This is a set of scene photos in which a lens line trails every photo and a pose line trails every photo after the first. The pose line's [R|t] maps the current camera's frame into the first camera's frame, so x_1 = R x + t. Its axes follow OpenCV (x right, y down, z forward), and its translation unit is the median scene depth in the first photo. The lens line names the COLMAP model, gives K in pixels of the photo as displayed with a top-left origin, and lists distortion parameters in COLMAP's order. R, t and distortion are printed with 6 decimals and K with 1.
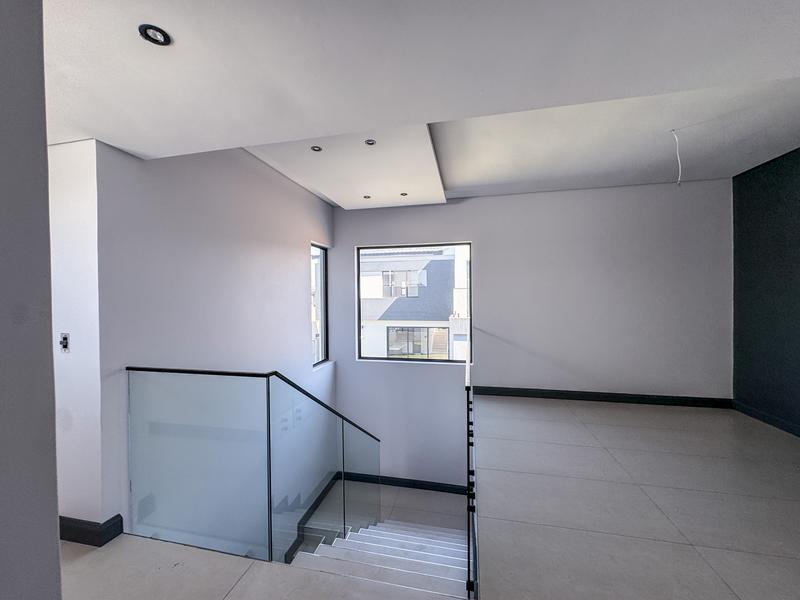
lens RADIAL K [[318.3, 0, 398.8], [0, 318.3, 299.3], [0, 0, 1]] dist [-0.002990, -0.000119]
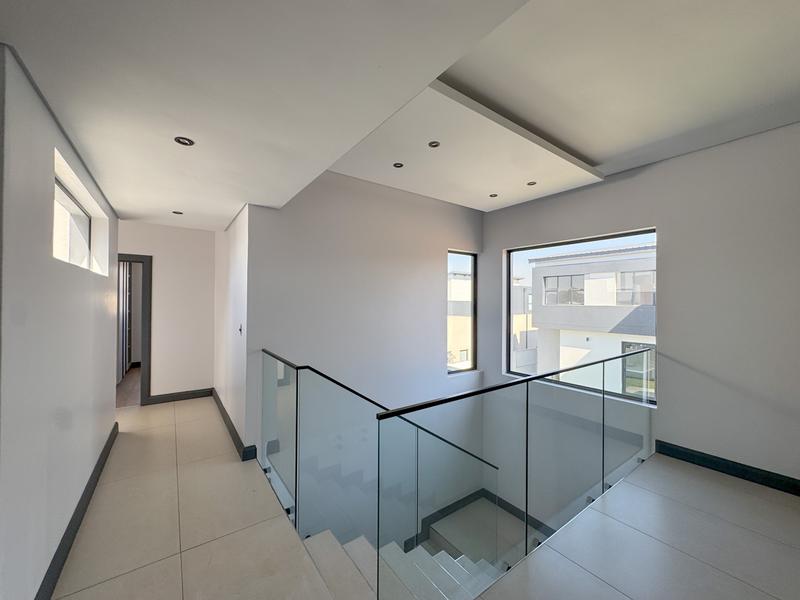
lens RADIAL K [[318.3, 0, 398.8], [0, 318.3, 299.3], [0, 0, 1]] dist [-0.002990, -0.000119]
pose [[0.748881, 0.008199, -0.662654, 0.273435], [-0.019054, 0.999776, -0.009164, -0.009590], [0.662431, 0.019489, 0.748870, 0.127544]]
